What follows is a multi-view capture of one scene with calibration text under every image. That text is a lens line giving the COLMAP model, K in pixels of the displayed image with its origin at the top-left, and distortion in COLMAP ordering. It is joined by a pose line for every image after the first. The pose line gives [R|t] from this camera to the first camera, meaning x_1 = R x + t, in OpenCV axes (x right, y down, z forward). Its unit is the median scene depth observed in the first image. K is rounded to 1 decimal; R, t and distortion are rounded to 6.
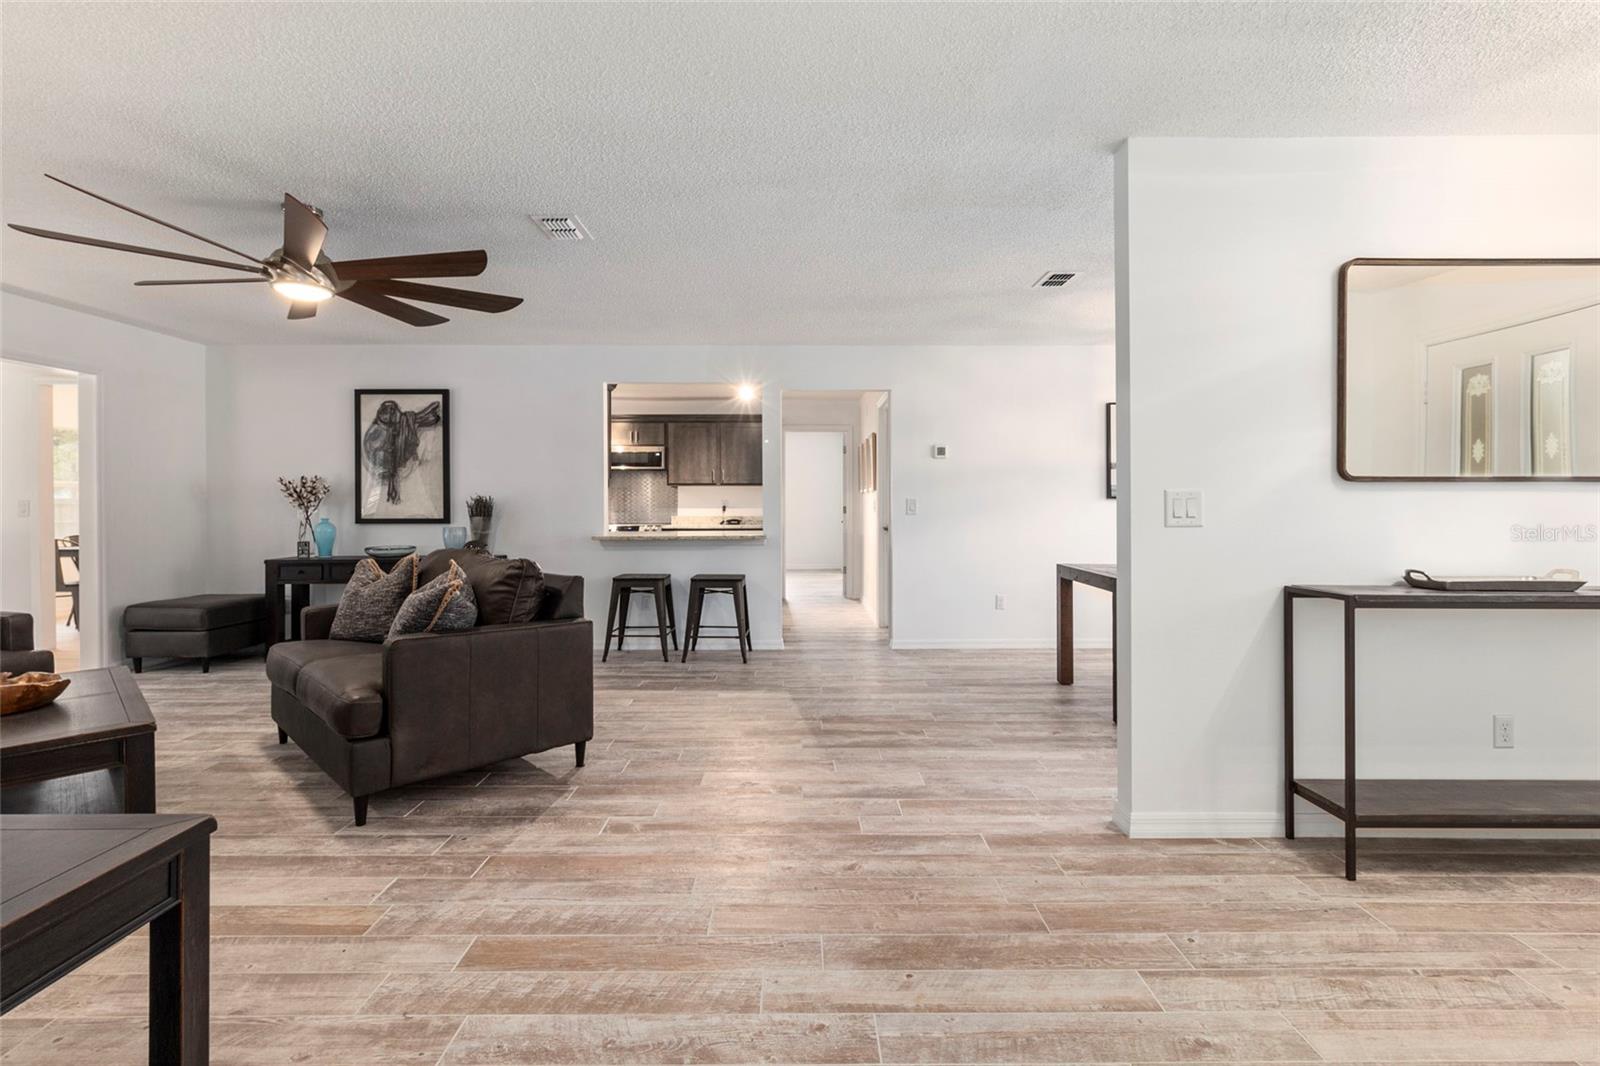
lens RADIAL K [[738.0, 0, 779.9], [0, 738.0, 497.6], [0, 0, 1]] dist [0.000637, 0.002197]
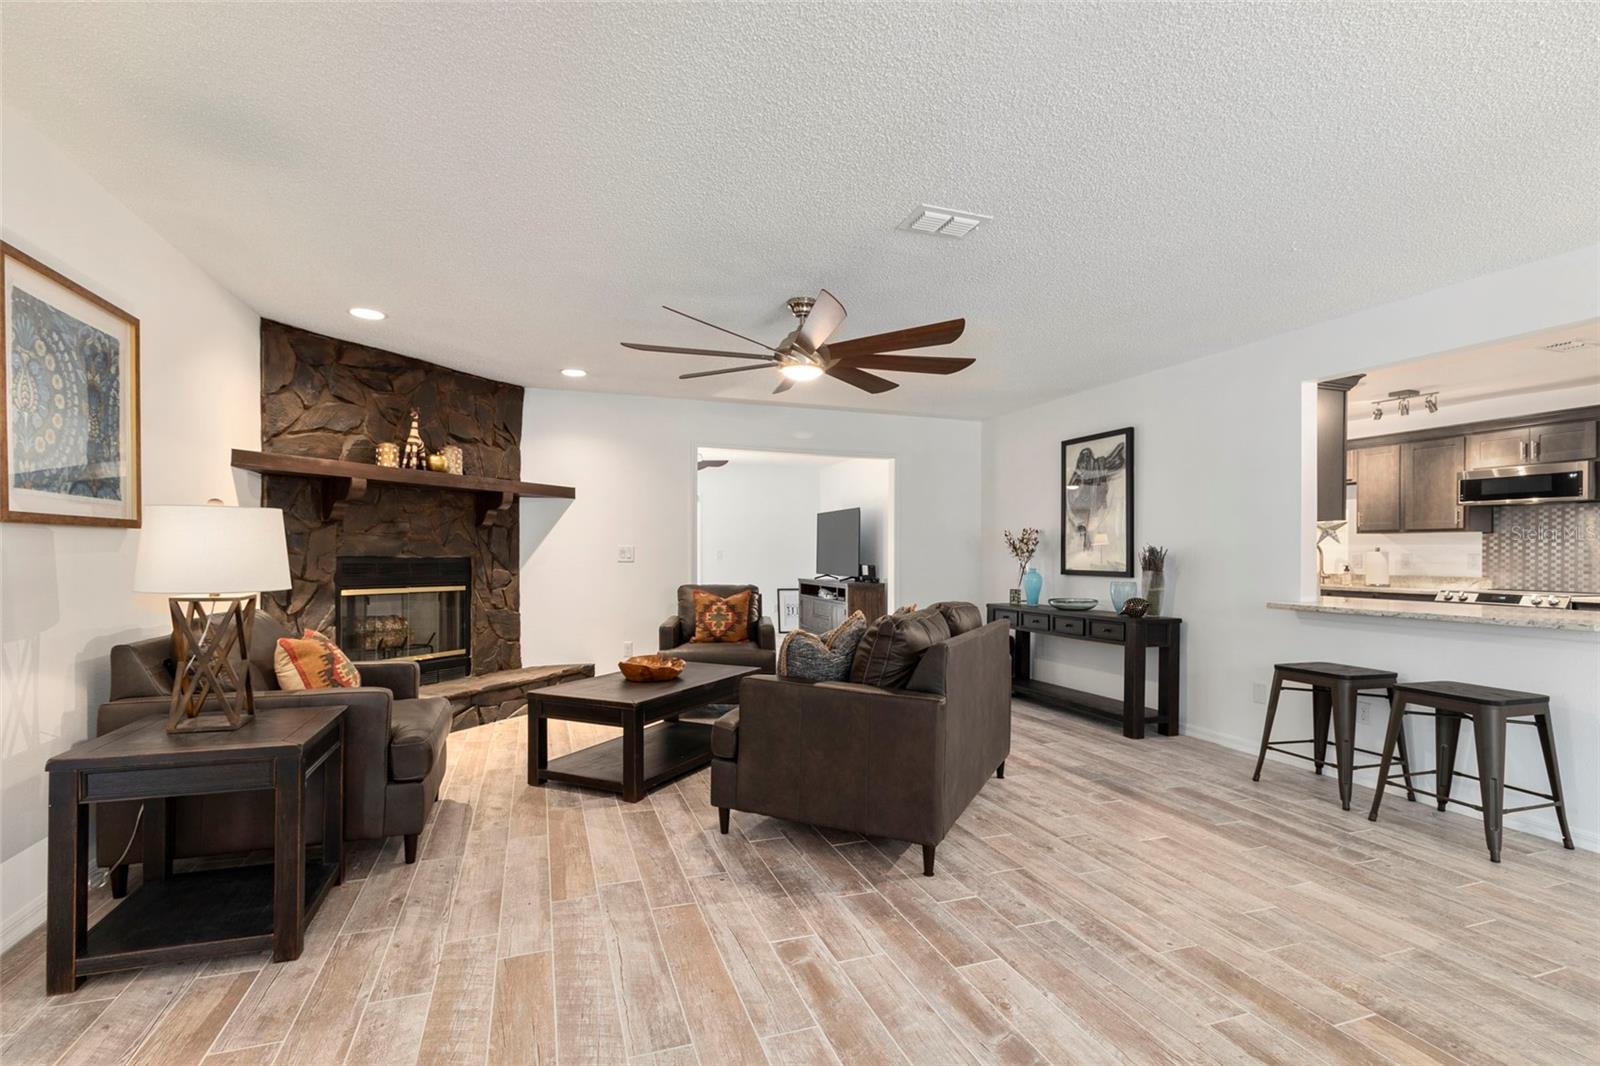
lens RADIAL K [[738.0, 0, 812.5], [0, 738.0, 550.8], [0, 0, 1]] dist [0.000637, 0.002197]
pose [[0.357799, 0.002991, -0.933794, 0.504563], [-0.002378, 0.999995, 0.002292, 0.003295], [0.933796, 0.001401, 0.357804, 0.662467]]
